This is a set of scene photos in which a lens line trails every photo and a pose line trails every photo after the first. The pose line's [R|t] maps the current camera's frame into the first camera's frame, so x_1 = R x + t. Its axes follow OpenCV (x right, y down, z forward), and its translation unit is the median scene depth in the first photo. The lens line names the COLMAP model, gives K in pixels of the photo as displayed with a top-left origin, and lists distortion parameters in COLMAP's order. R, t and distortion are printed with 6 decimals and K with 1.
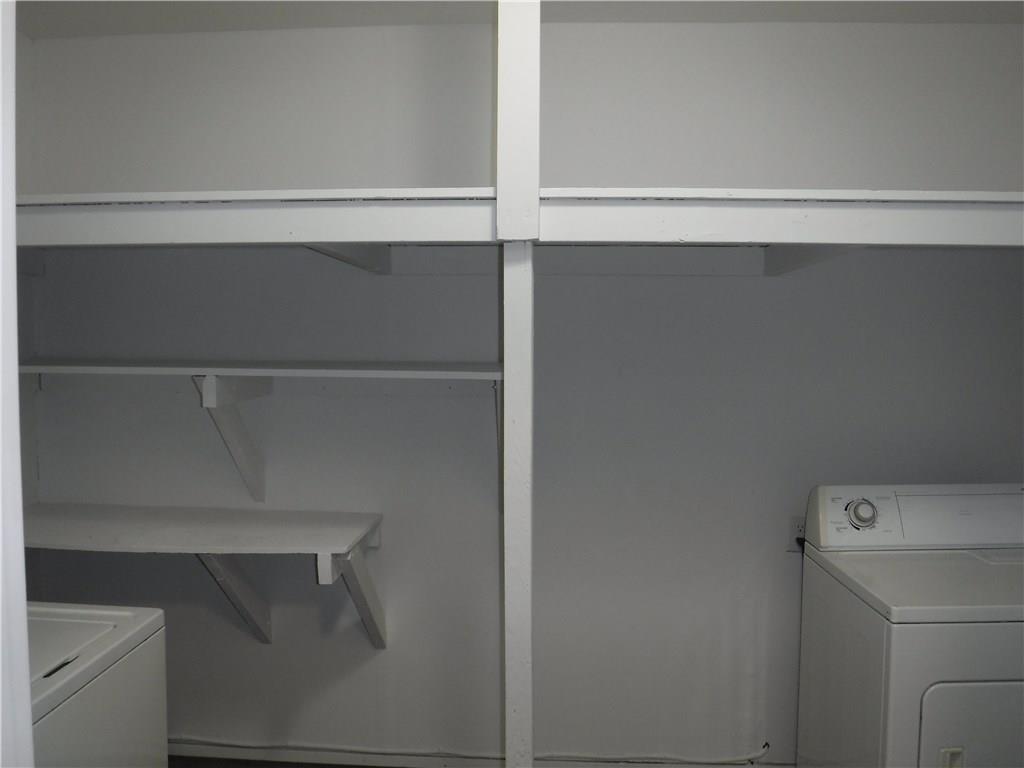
lens RADIAL K [[837.3, 0, 505.5], [0, 837.3, 391.1], [0, 0, 1]] dist [-0.091554, 0.043791]
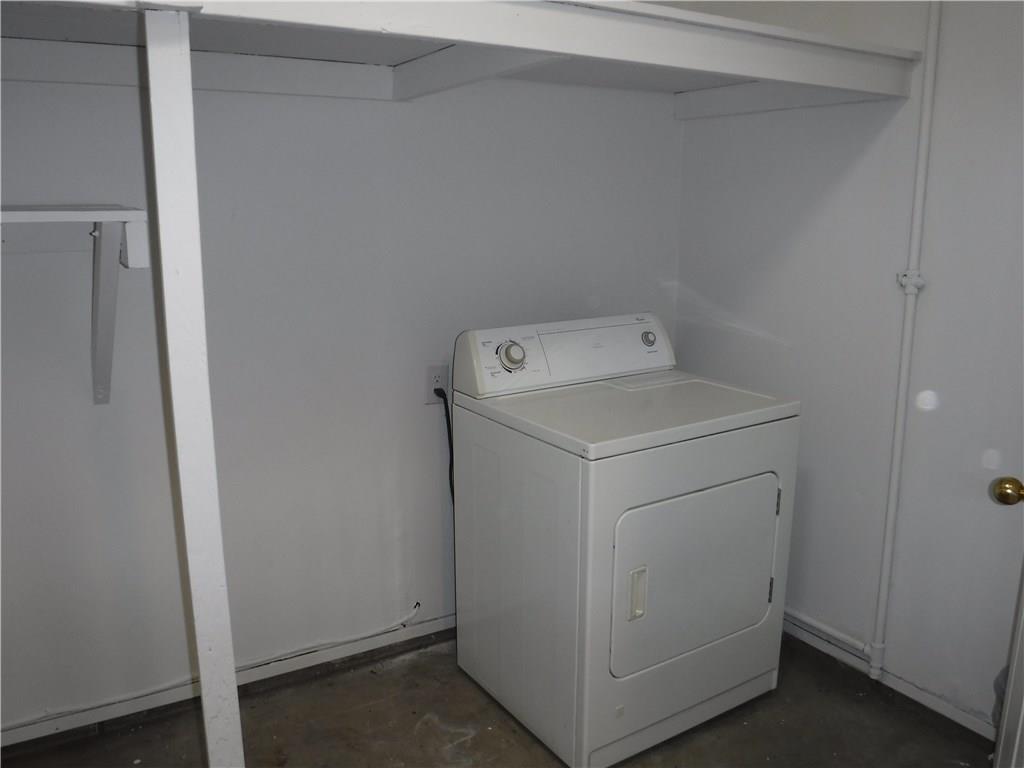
lens RADIAL K [[843.9, 0, 512.0], [0, 843.9, 384.0], [0, 0, 1]] dist [-0.087120, 0.040678]
pose [[0.825940, -0.118006, 0.551269, -0.129716], [0.030707, 0.985812, 0.165018, 0.018789], [-0.562921, -0.119367, 0.817846, 0.196207]]
